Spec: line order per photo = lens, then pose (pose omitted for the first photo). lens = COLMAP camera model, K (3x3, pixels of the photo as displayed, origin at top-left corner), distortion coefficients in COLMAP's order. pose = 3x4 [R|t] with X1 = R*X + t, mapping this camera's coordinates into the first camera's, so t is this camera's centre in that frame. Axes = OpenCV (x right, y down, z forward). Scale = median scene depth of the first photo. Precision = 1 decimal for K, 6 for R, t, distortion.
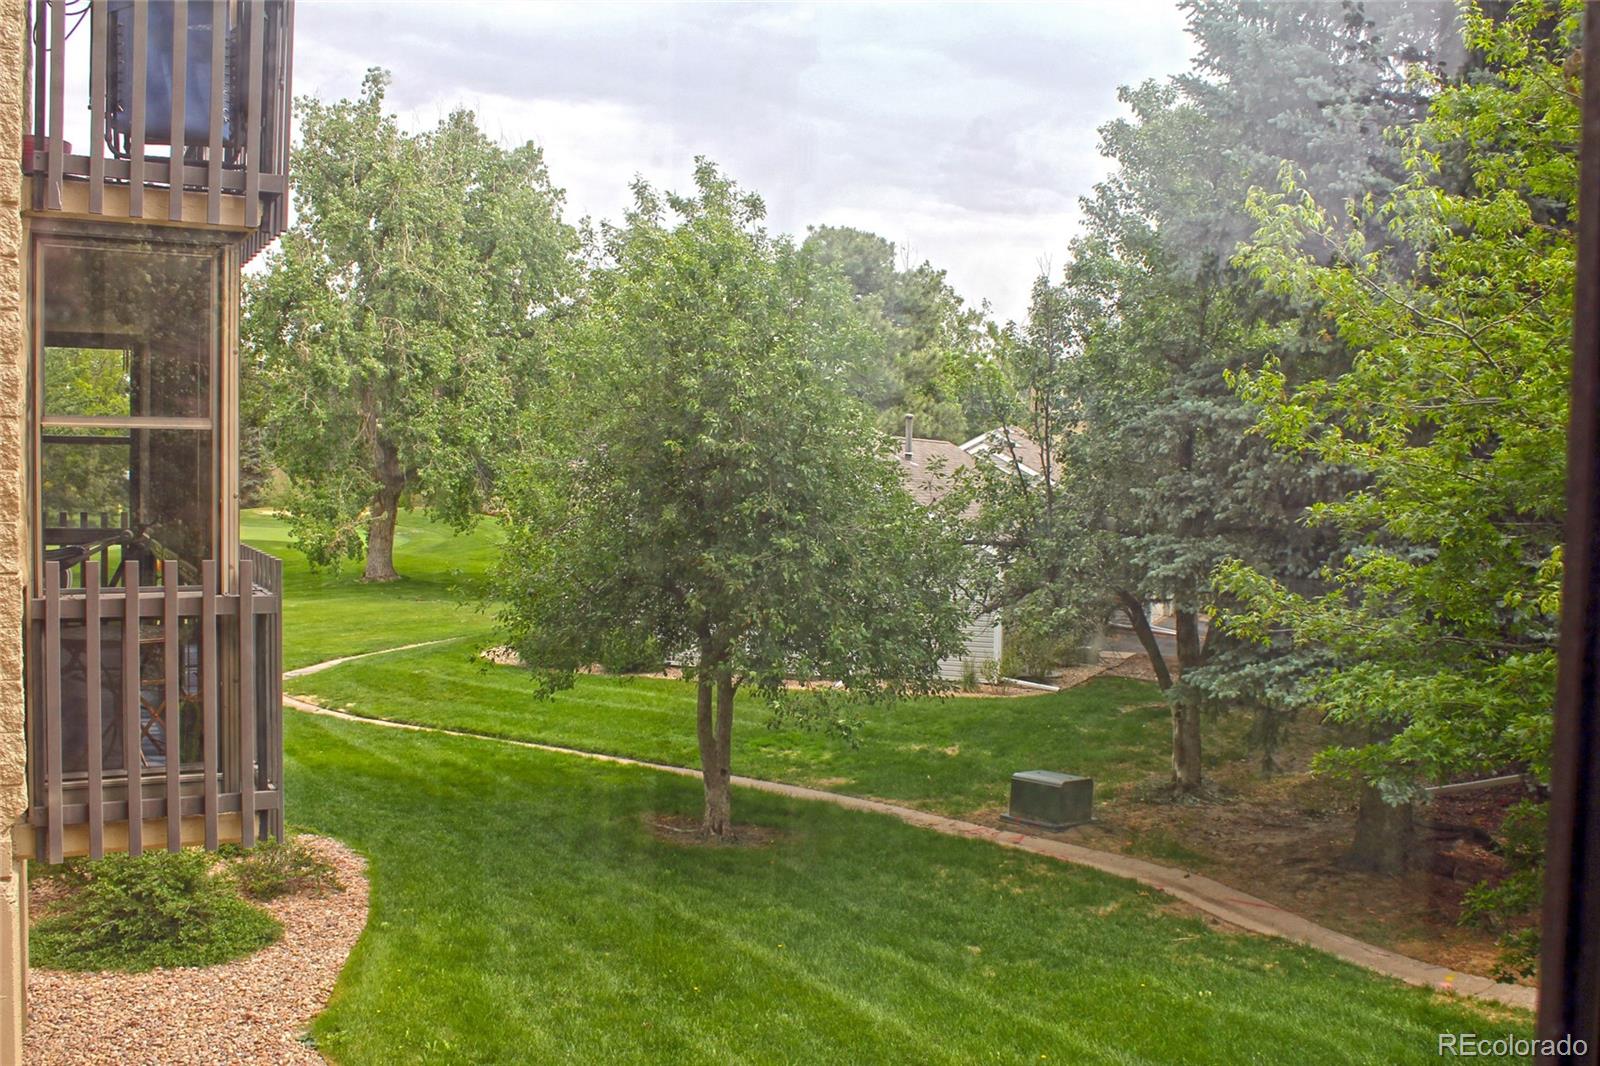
lens RADIAL K [[1535.9, 0, 794.8], [0, 1535.9, 529.3], [0, 0, 1]] dist [-0.113530, 0.005439]
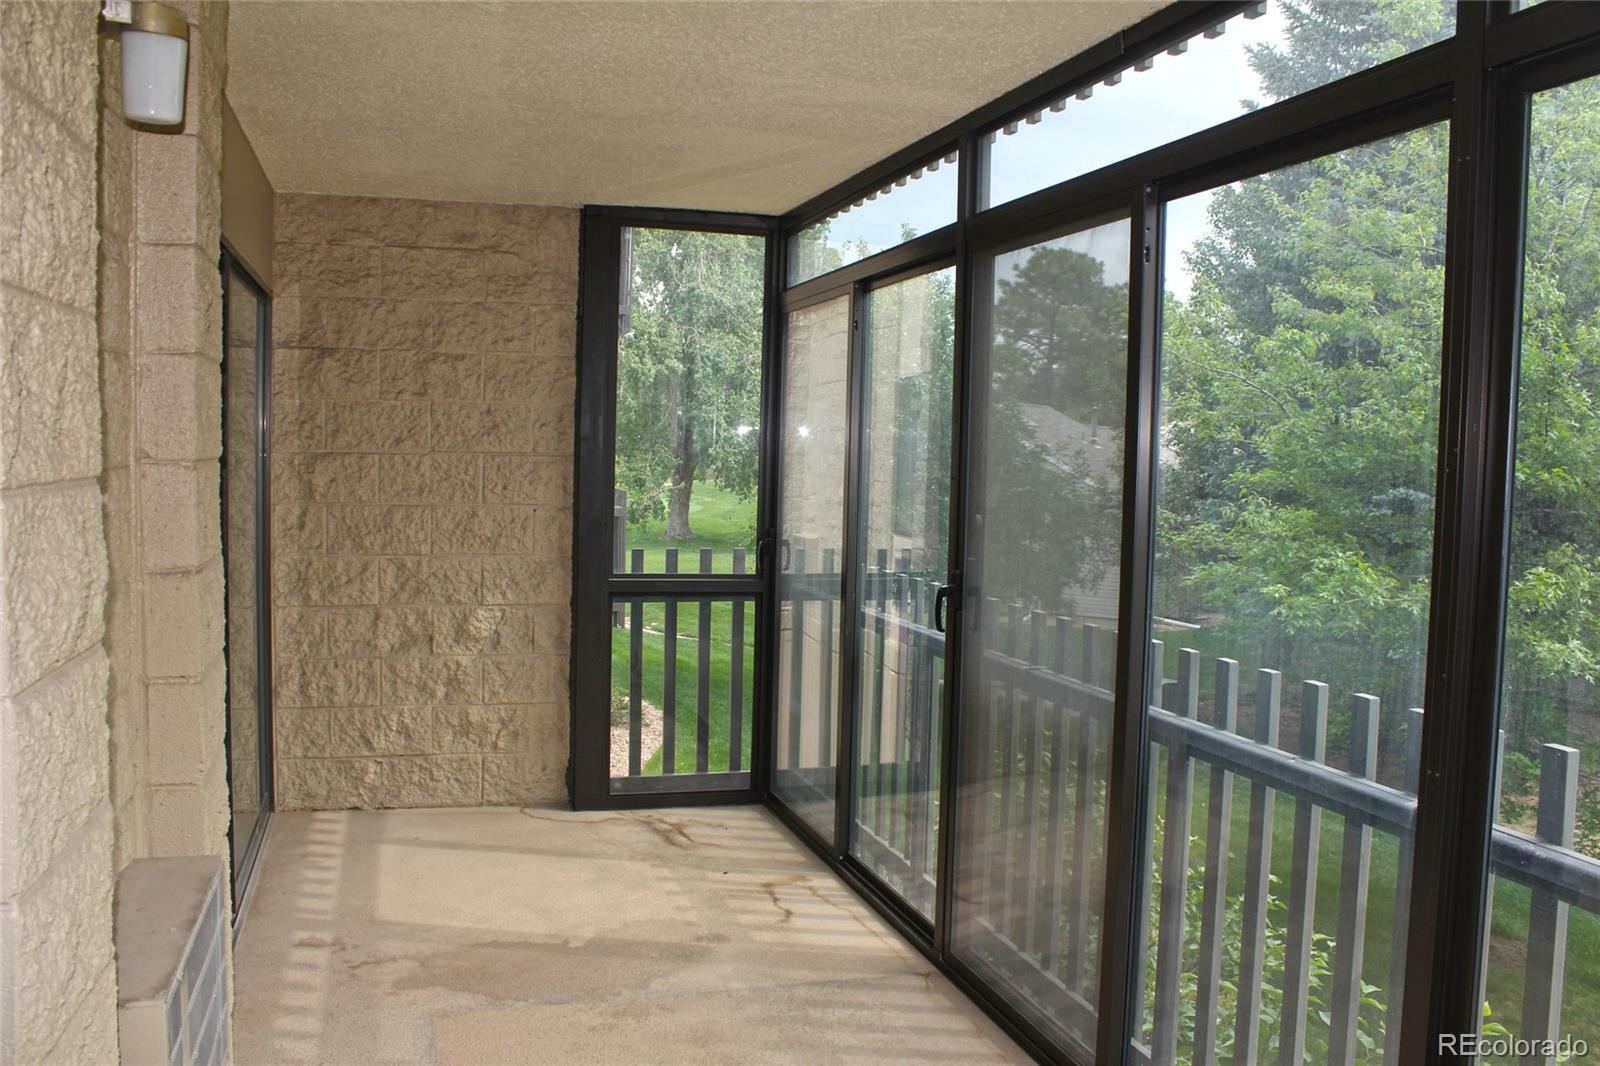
lens RADIAL K [[1324.5, 0, 805.4], [0, 1324.5, 539.8], [0, 0, 1]] dist [-0.174339, 0.162611]
pose [[0.985293, 0.018362, -0.169885, 0.033693], [-0.013500, 0.999467, 0.029729, 0.004846], [0.170340, -0.026998, 0.985015, -0.115492]]
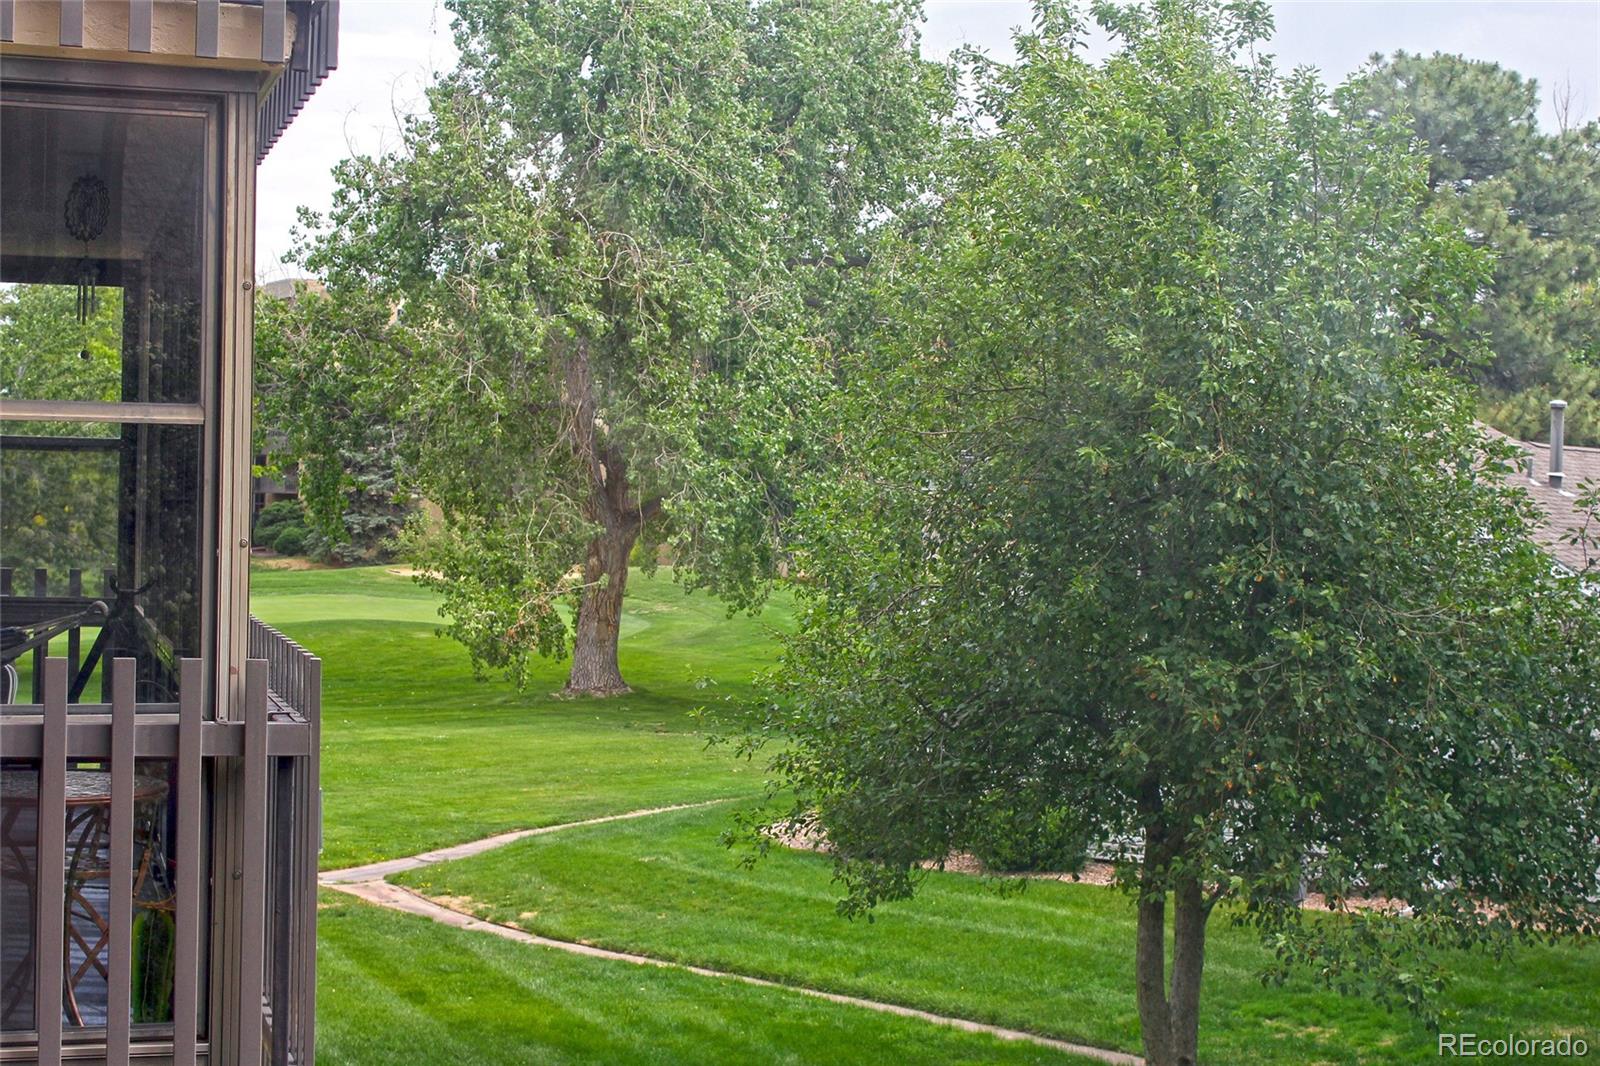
lens RADIAL K [[2767.5, 0, 771.9], [0, 2767.5, 526.5], [0, 0, 1]] dist [-0.003562, 0.092100]
pose [[0.978996, 0.006480, -0.203774, 0.004715], [-0.012648, 0.999500, -0.028980, -0.000192], [0.203485, 0.030948, 0.978589, 0.006476]]
